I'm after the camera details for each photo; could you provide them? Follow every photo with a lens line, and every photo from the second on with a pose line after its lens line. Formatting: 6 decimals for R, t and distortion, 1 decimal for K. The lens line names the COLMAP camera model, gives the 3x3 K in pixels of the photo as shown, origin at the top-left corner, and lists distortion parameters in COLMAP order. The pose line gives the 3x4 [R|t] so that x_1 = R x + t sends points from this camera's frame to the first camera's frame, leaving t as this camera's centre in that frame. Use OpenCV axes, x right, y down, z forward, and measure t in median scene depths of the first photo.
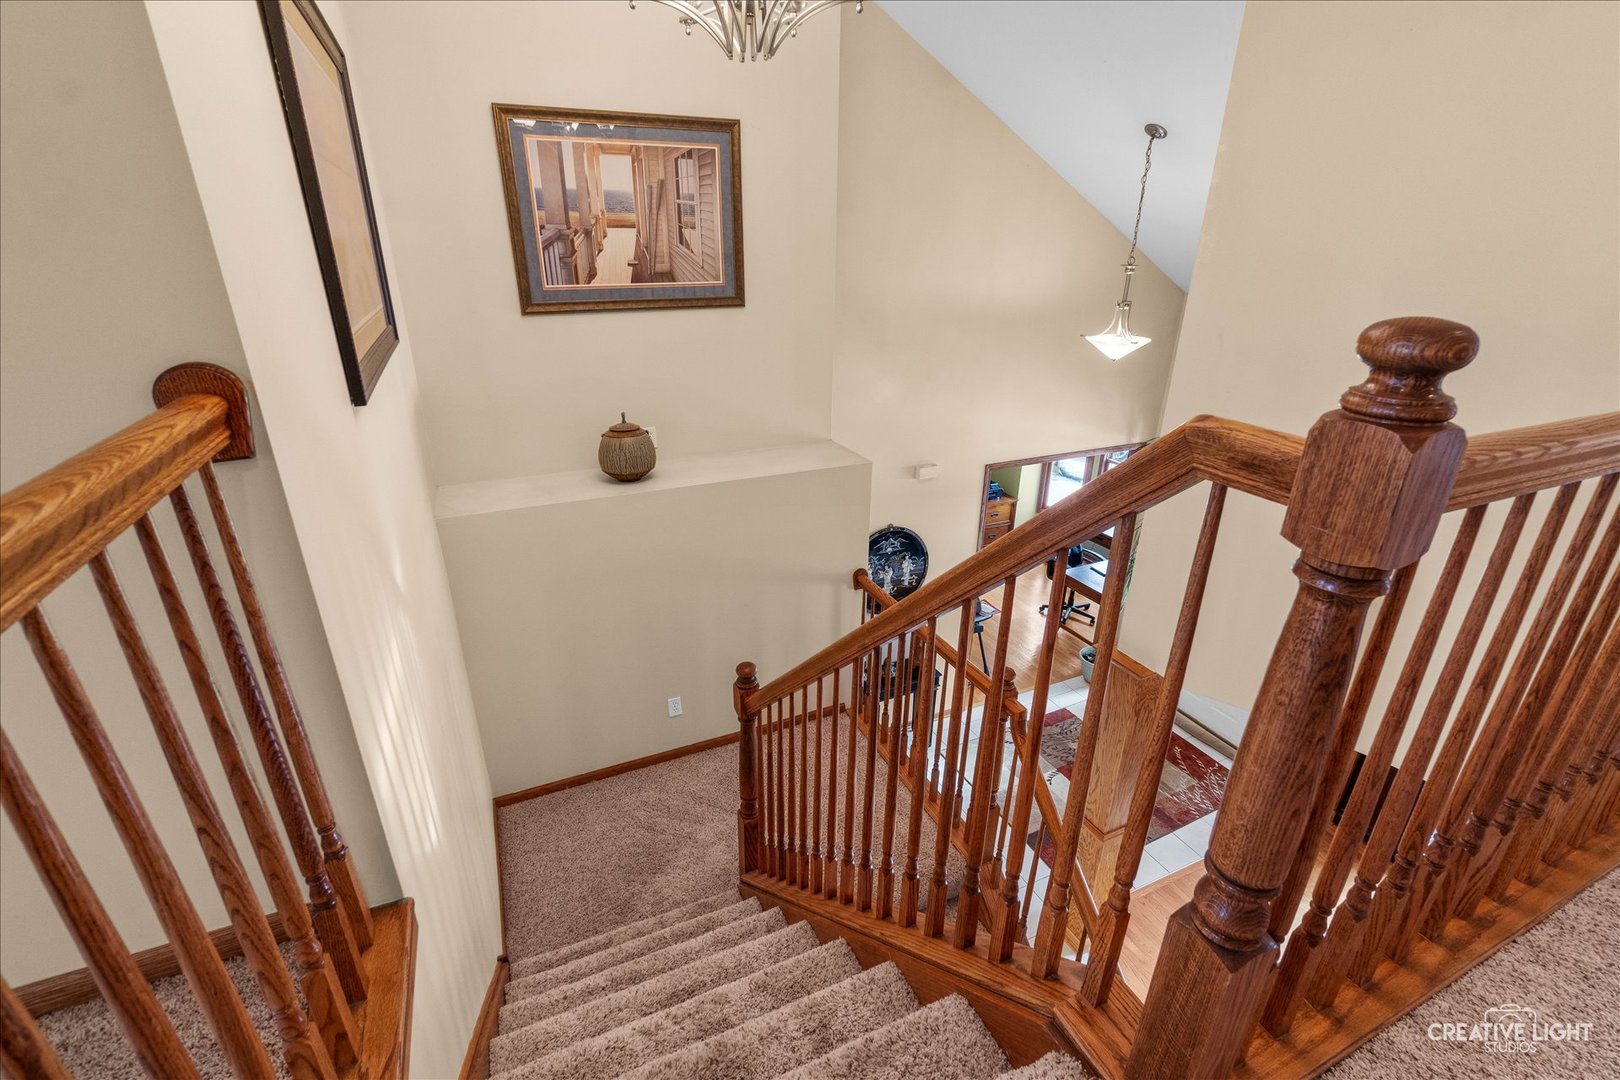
lens RADIAL K [[725.1, 0, 805.9], [0, 725.1, 546.9], [0, 0, 1]] dist [-0.003883, 0.000334]
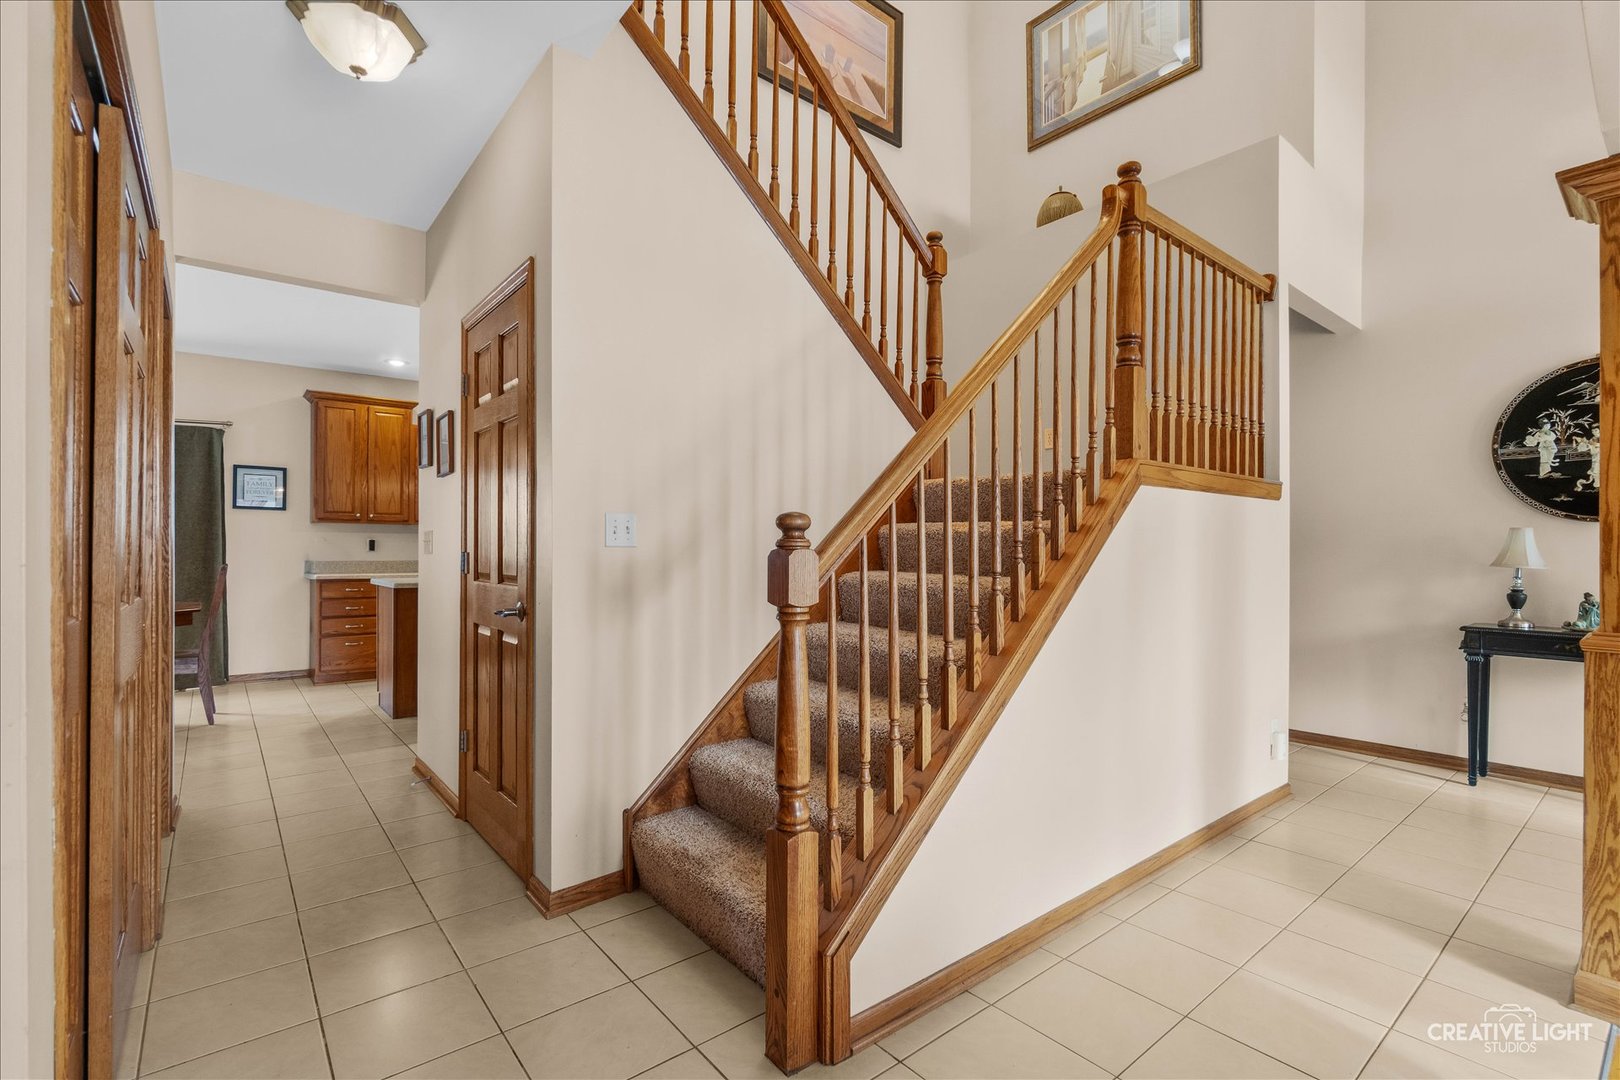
lens RADIAL K [[725.1, 0, 806.9], [0, 725.1, 546.9], [0, 0, 1]] dist [-0.003883, 0.000334]
pose [[0.258097, -0.003778, -0.966112, 0.859112], [-0.376487, 0.920546, -0.104178, 0.698450], [0.889744, 0.390617, 0.236167, 0.568338]]
